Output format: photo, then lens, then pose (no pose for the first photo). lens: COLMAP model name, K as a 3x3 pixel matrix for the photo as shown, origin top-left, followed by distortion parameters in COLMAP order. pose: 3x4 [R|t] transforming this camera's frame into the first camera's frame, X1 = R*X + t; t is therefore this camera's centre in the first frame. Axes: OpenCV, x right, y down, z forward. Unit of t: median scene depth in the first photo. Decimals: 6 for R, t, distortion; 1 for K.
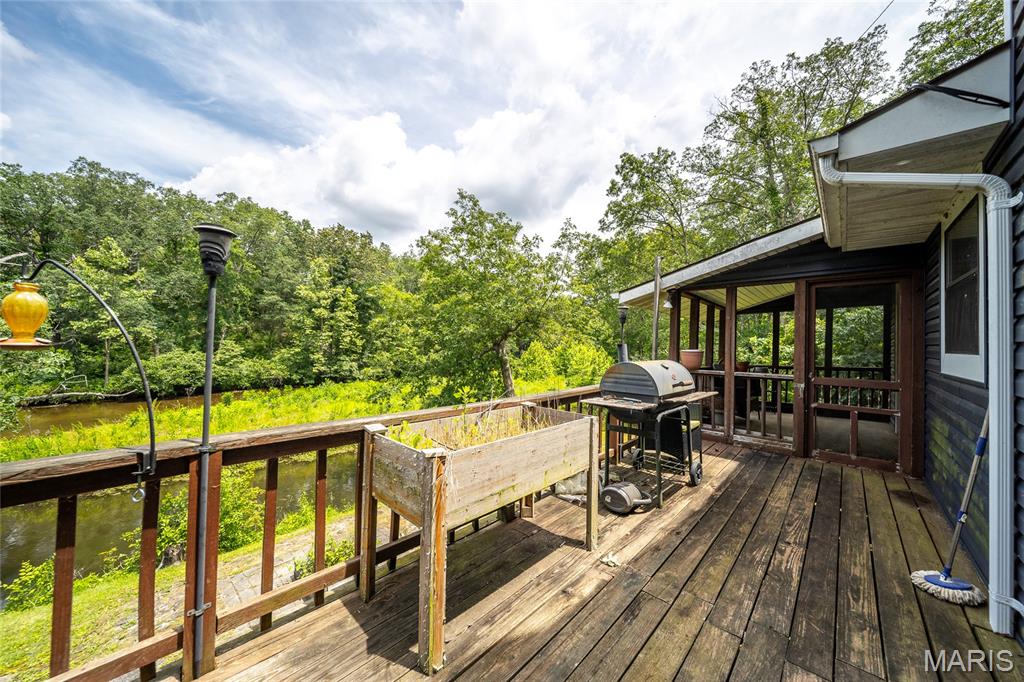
lens RADIAL K [[350.2, 0, 514.3], [0, 350.2, 336.7], [0, 0, 1]] dist [-0.000023, 0.000091]
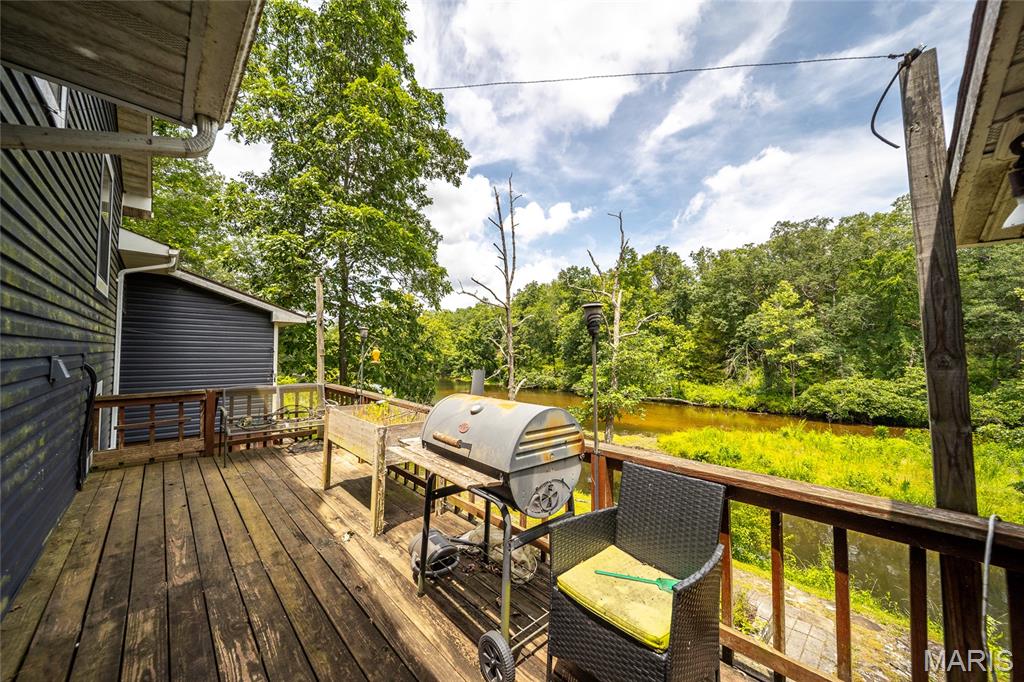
lens RADIAL K [[353.1, 0, 512.0], [0, 353.1, 341.0], [0, 0, 1]] dist [0.010022, -0.000038]
pose [[-0.031426, -0.056974, -0.997881, 1.404144], [-0.003110, 0.998375, -0.056905, -0.002142], [0.999501, 0.001315, -0.031552, 1.442100]]
